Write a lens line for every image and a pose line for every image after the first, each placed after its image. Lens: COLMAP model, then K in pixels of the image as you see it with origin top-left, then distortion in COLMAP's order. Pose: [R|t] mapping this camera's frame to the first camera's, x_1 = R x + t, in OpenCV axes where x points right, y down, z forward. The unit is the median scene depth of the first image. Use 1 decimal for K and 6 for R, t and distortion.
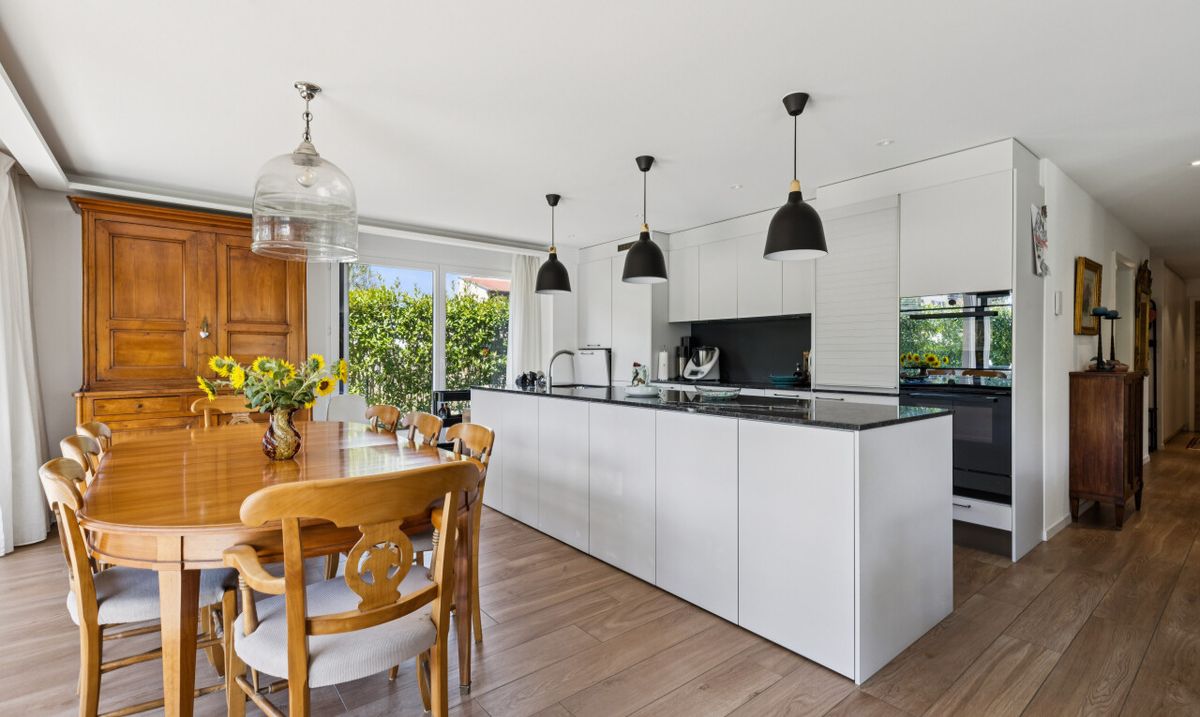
lens RADIAL K [[541.3, 0, 600.0], [0, 541.3, 358.5], [0, 0, 1]] dist [0.014778, -0.000585]
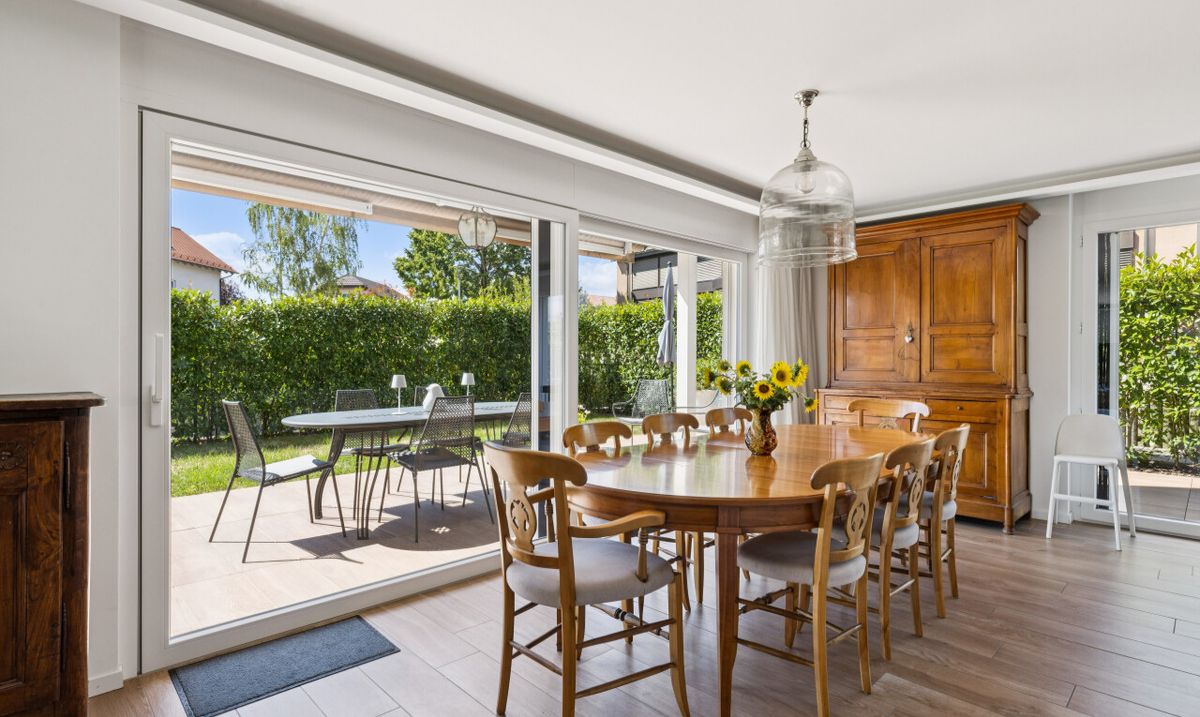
lens RADIAL K [[588.4, 0, 600.0], [0, 588.4, 358.5], [0, 0, 1]] dist [0.003733, 0.000867]
pose [[0.096081, 0.001394, -0.995373, 0.316978], [-0.007357, 0.999973, 0.000690, -0.004604], [0.995346, 0.007257, 0.096089, 0.319393]]
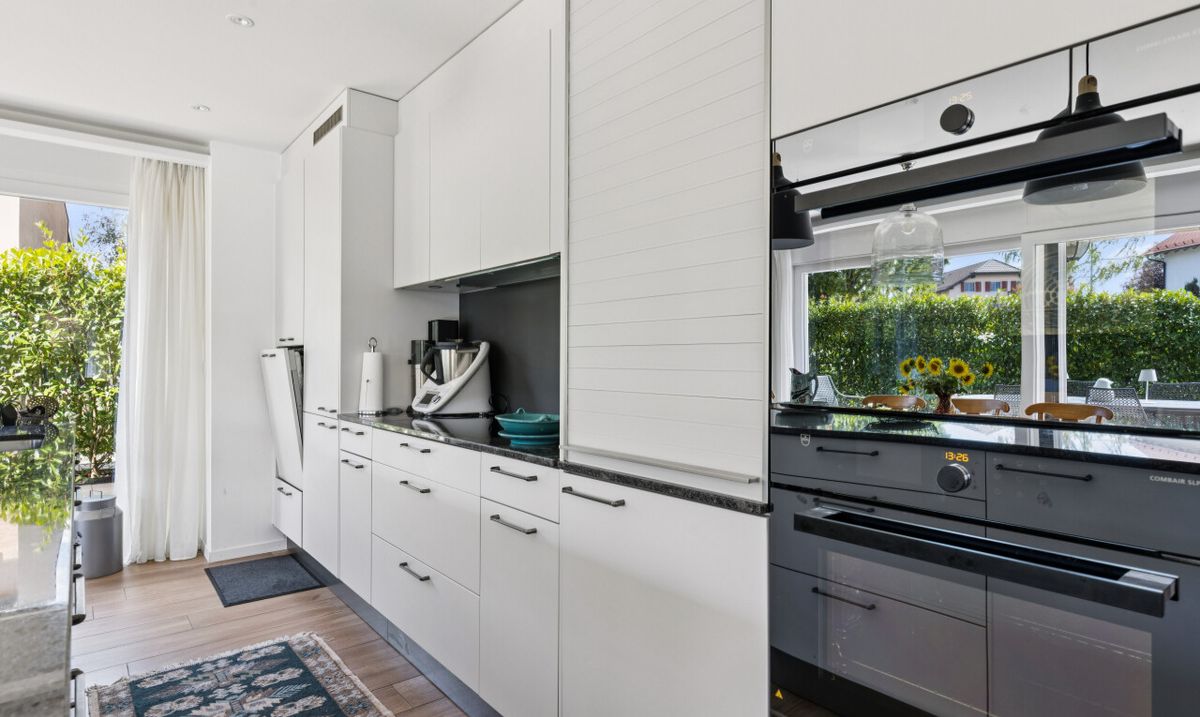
lens RADIAL K [[651.1, 0, 600.0], [0, 651.1, 358.5], [0, 0, 1]] dist [0.000563, 0.000028]
pose [[0.999949, 0.002514, 0.009736, 0.396454], [-0.002431, 0.999961, -0.008469, -0.003215], [-0.009756, 0.008445, 0.999917, 0.579808]]
